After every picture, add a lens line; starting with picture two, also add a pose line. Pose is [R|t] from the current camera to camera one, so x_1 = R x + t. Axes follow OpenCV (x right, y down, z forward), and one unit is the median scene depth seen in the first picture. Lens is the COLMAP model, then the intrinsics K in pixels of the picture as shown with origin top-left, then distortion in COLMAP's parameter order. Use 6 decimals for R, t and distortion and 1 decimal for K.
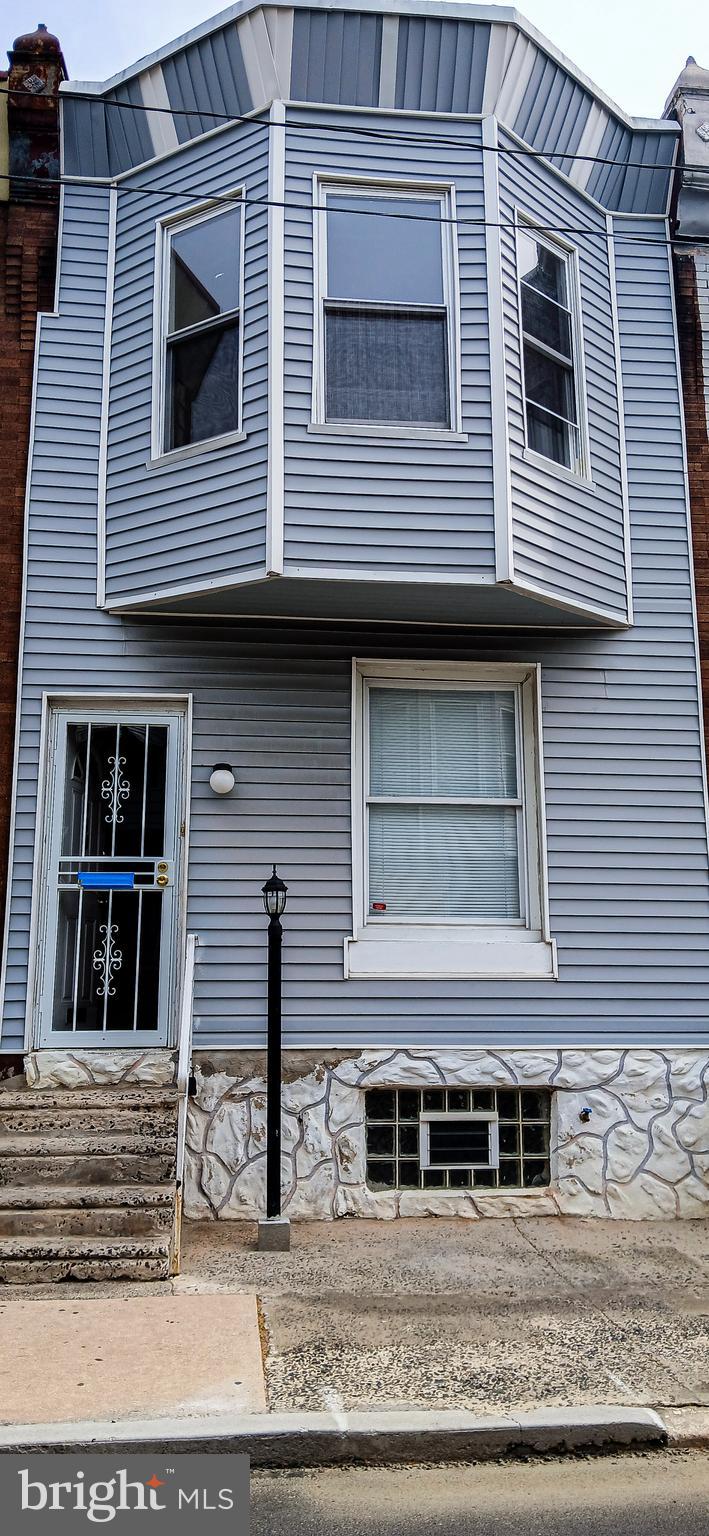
lens RADIAL K [[1195.7, 0, 354.5], [0, 1195.7, 768.0], [0, 0, 1]] dist [-0.011414, -0.003895]
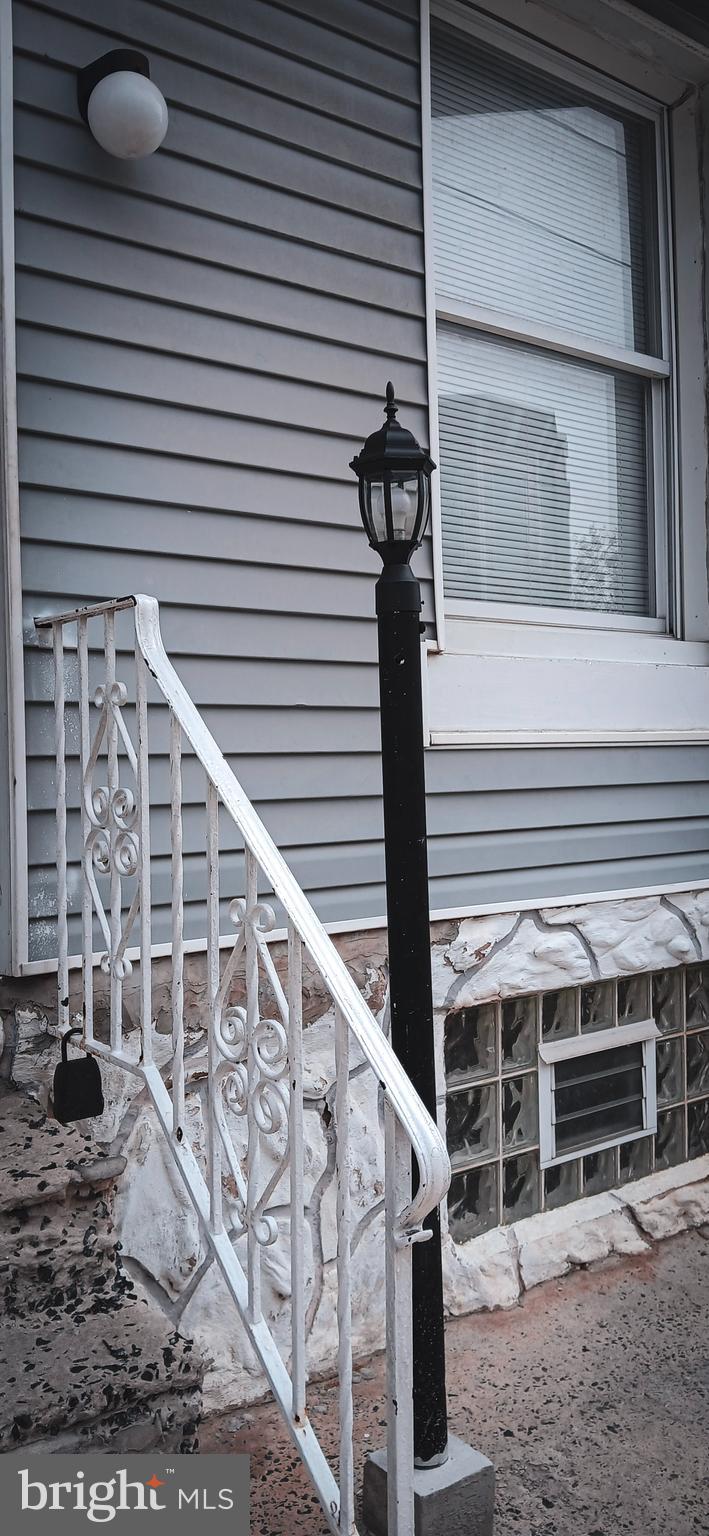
lens RADIAL K [[1195.7, 0, 354.5], [0, 1195.7, 768.0], [0, 0, 1]] dist [-0.011414, -0.003895]
pose [[0.854987, -0.021907, 0.518186, -0.229013], [-0.074058, 0.983713, 0.163780, 0.123078], [-0.513335, -0.178406, 0.839440, 0.691718]]
